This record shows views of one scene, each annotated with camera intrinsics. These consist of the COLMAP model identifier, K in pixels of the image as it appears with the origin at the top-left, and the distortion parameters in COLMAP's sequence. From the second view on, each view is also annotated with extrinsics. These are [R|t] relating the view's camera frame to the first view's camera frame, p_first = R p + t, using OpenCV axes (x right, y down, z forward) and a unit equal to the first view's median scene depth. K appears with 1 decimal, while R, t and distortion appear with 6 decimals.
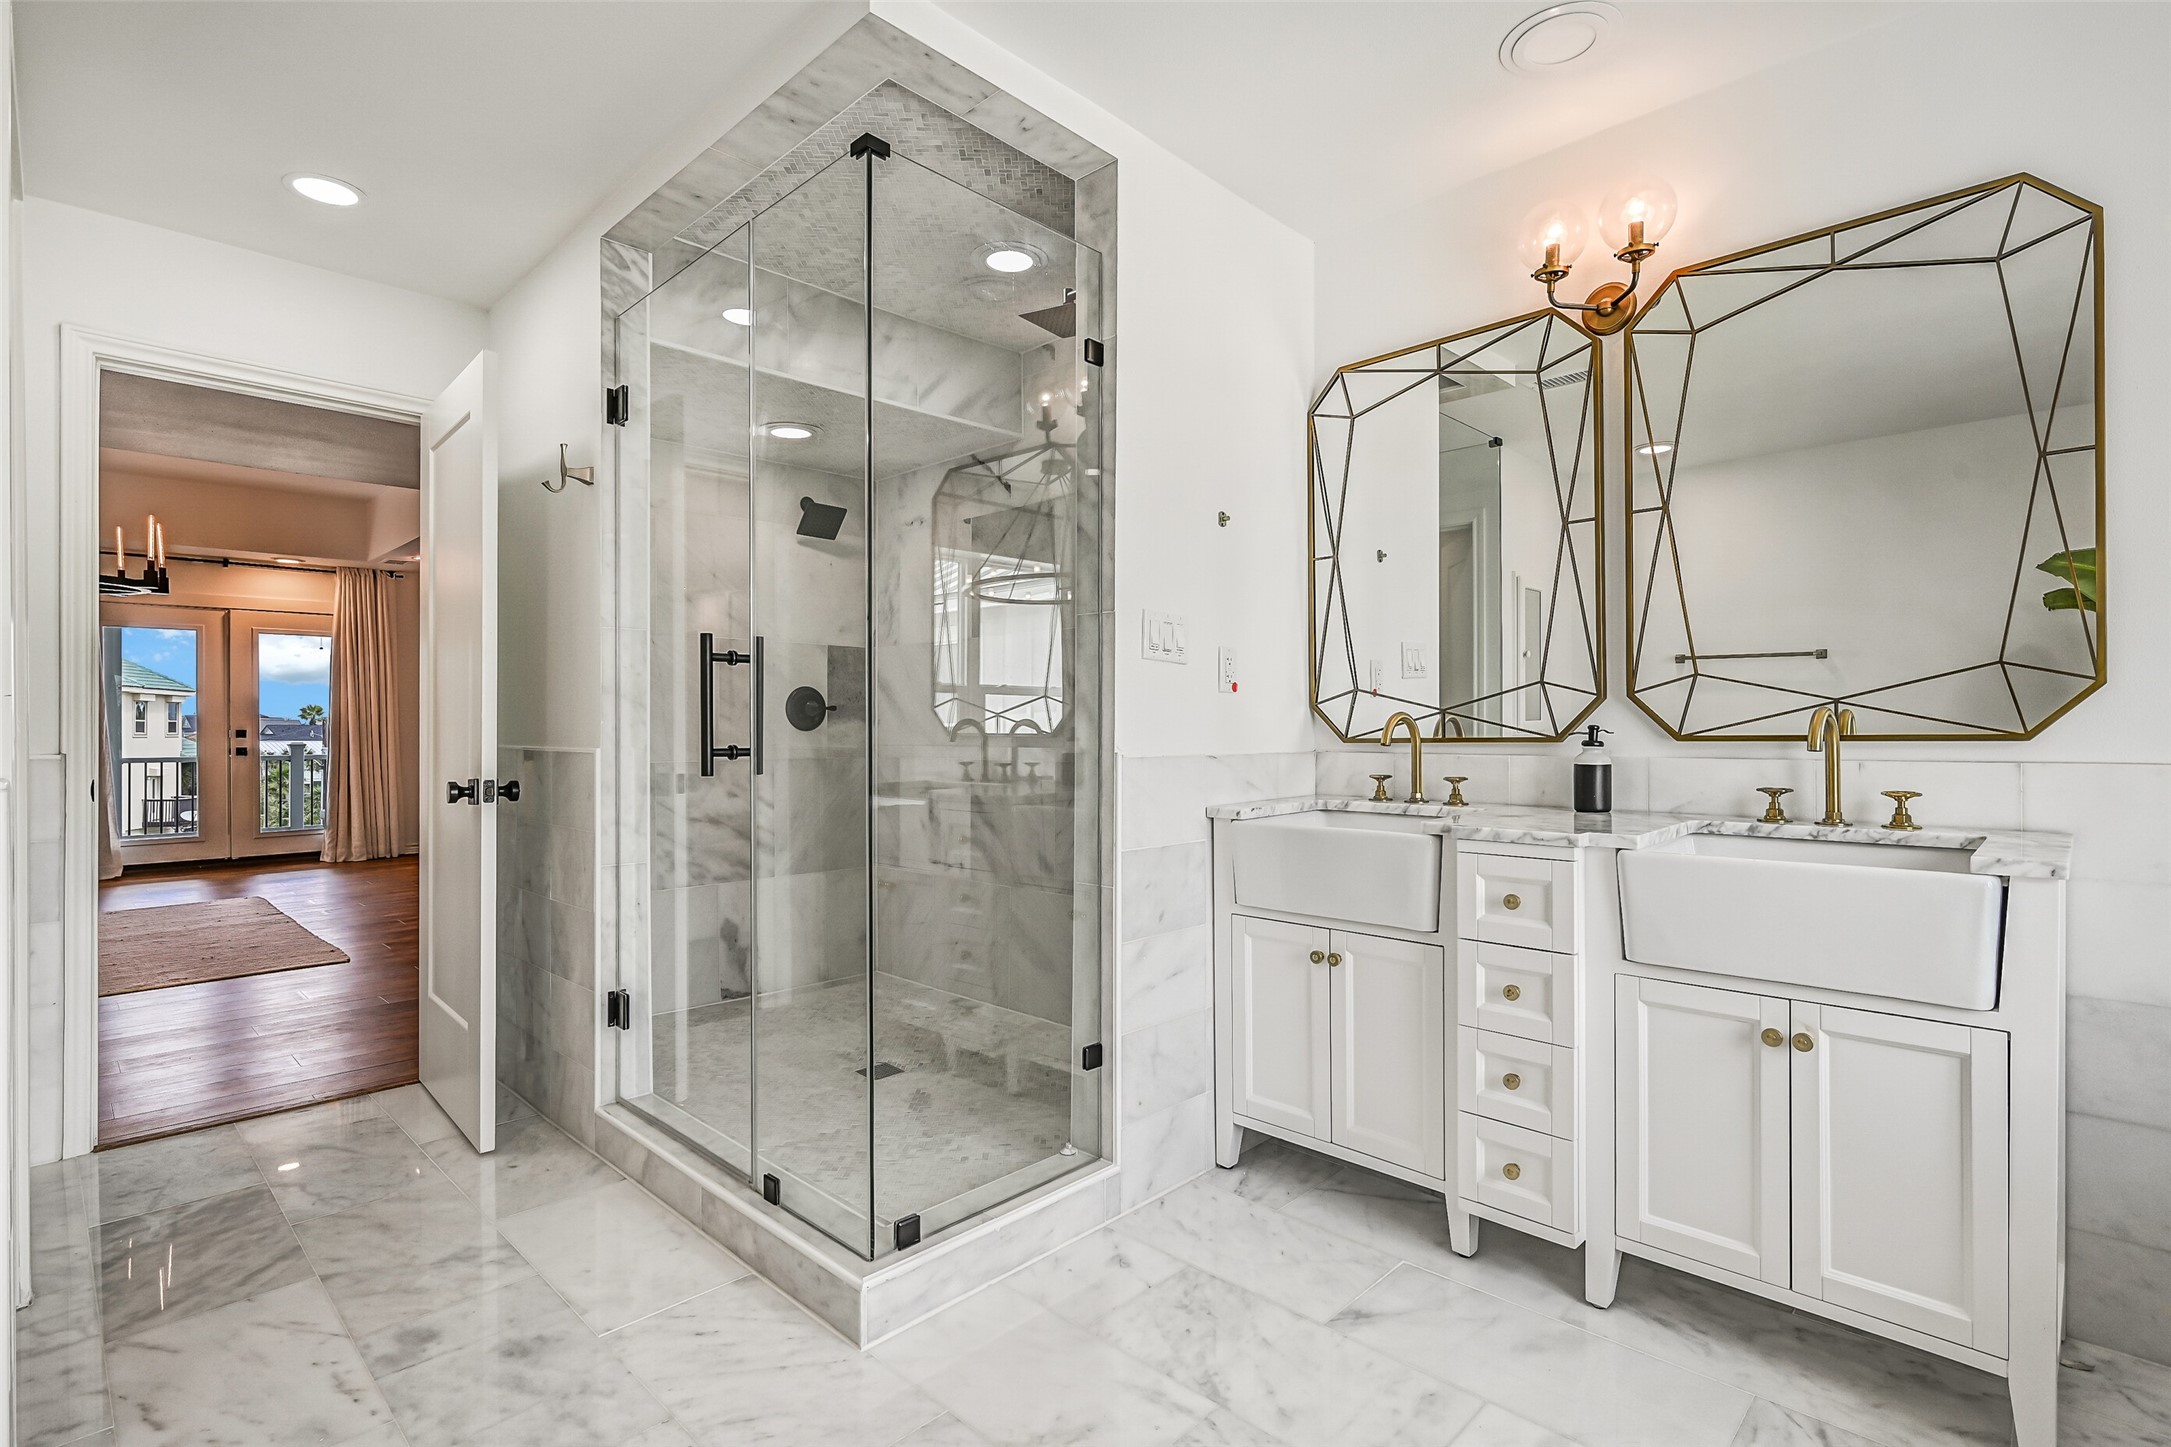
lens RADIAL K [[1043.4, 0, 1095.6], [0, 1043.4, 723.5], [0, 0, 1]] dist [0.021720, 0.000249]
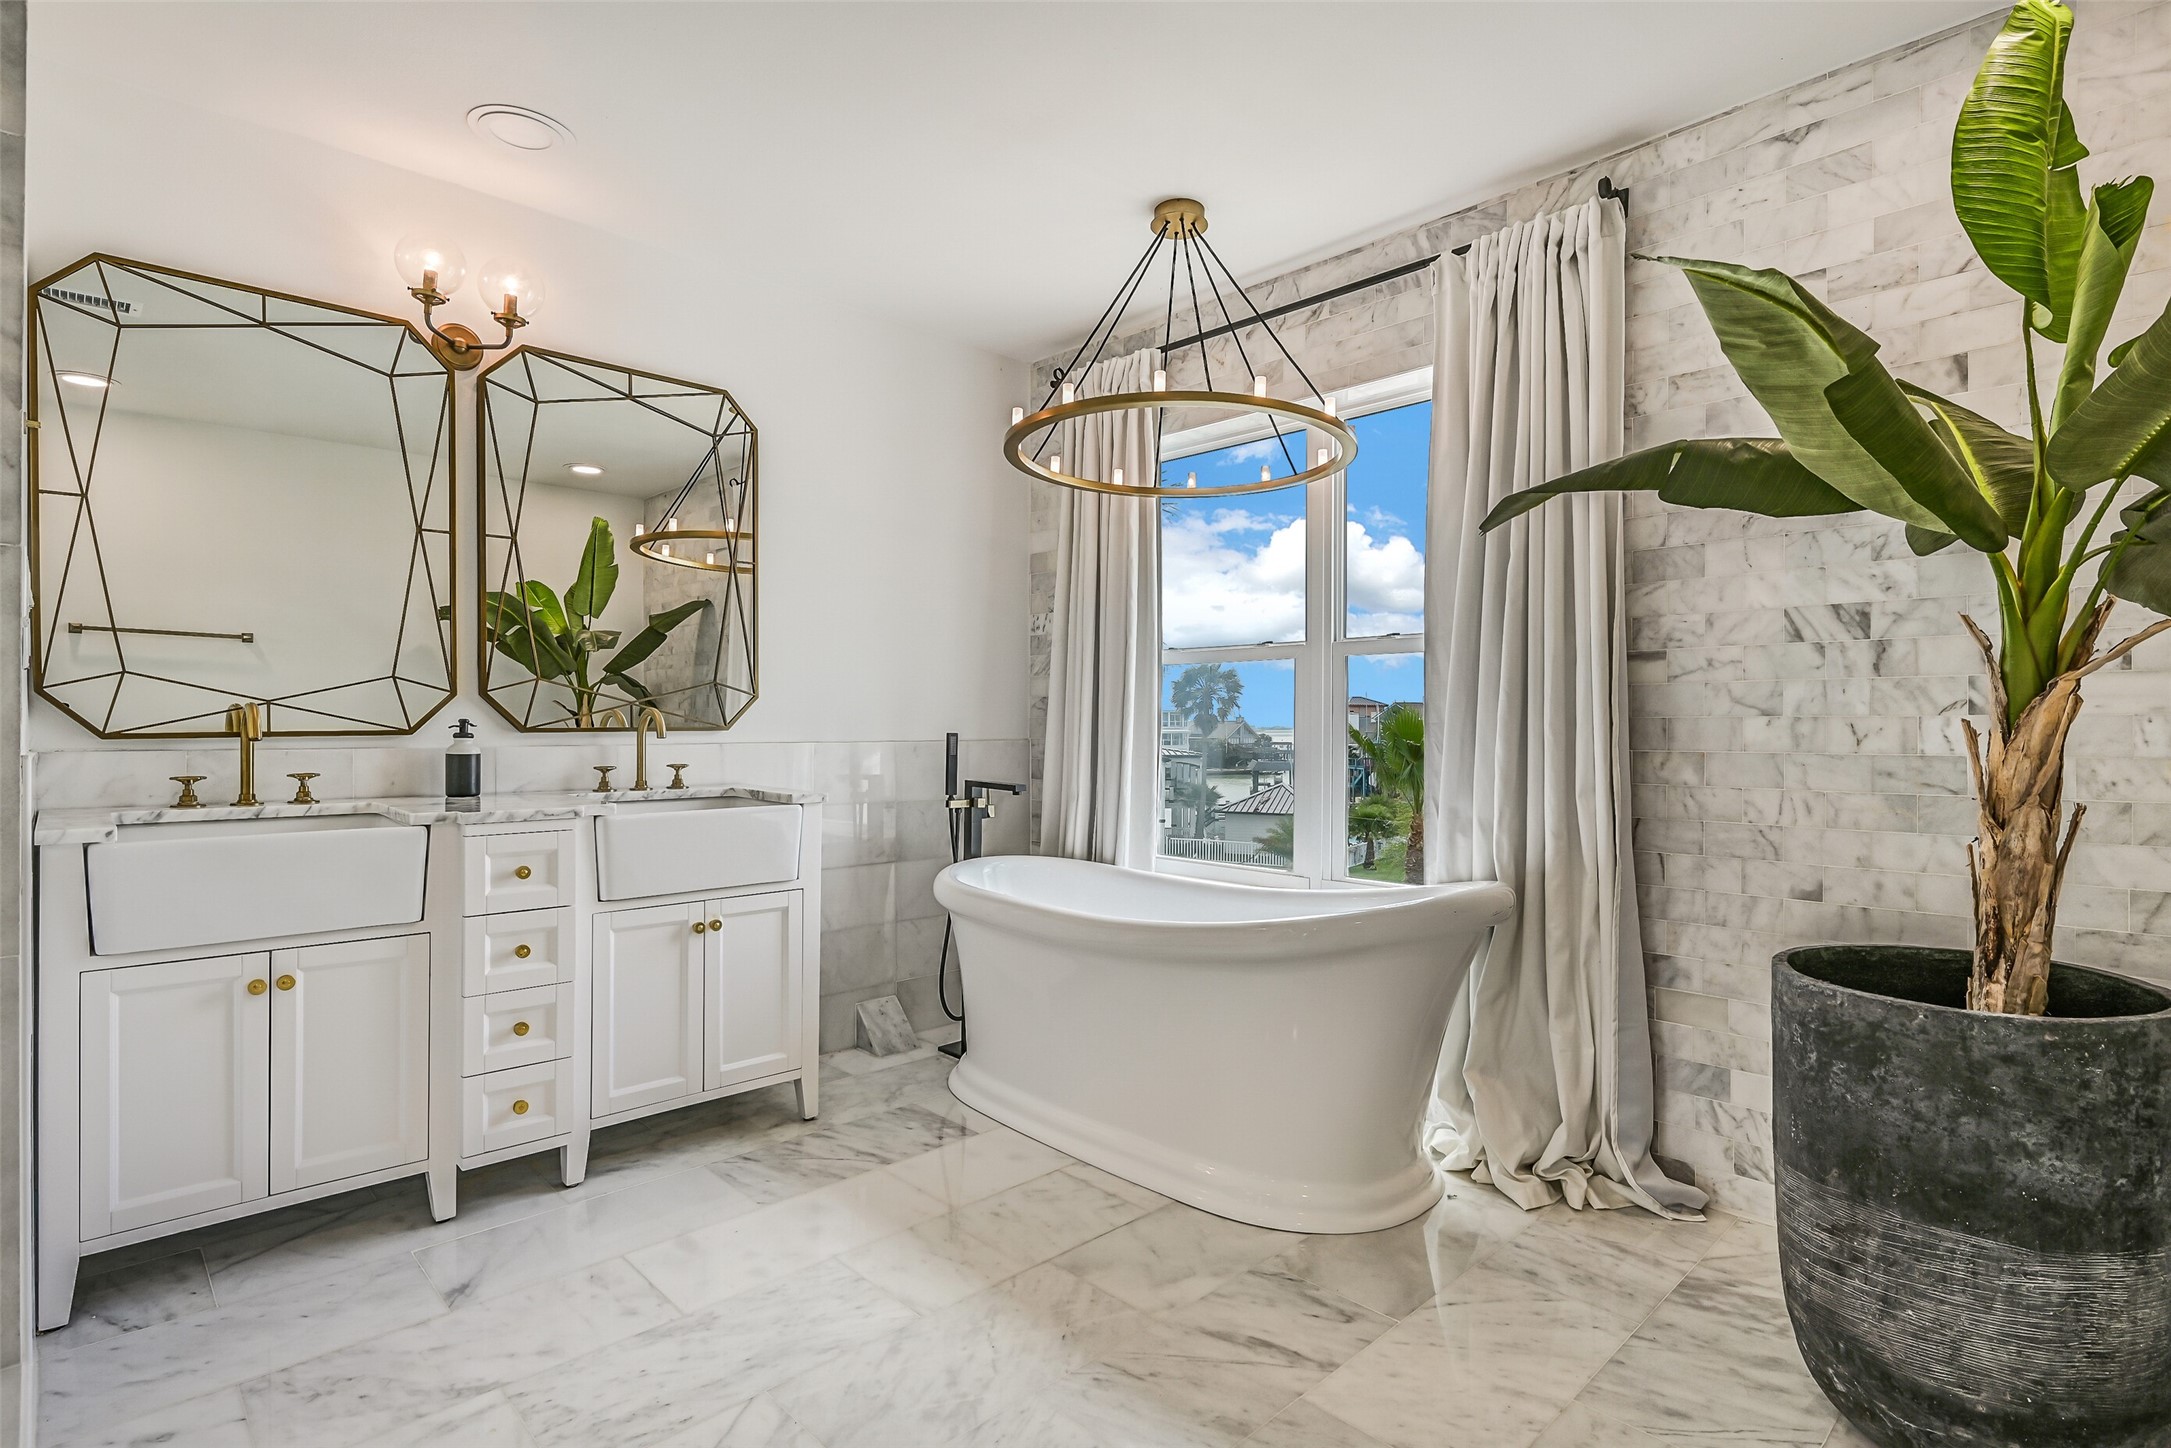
lens RADIAL K [[1043.4, 0, 1094.7], [0, 1043.4, 726.7], [0, 0, 1]] dist [0.021720, 0.000249]
pose [[0.066005, 0.001711, 0.997818, -0.662211], [-0.003404, 0.999993, -0.001490, 0.010110], [-0.997813, -0.003298, 0.066011, 0.281056]]
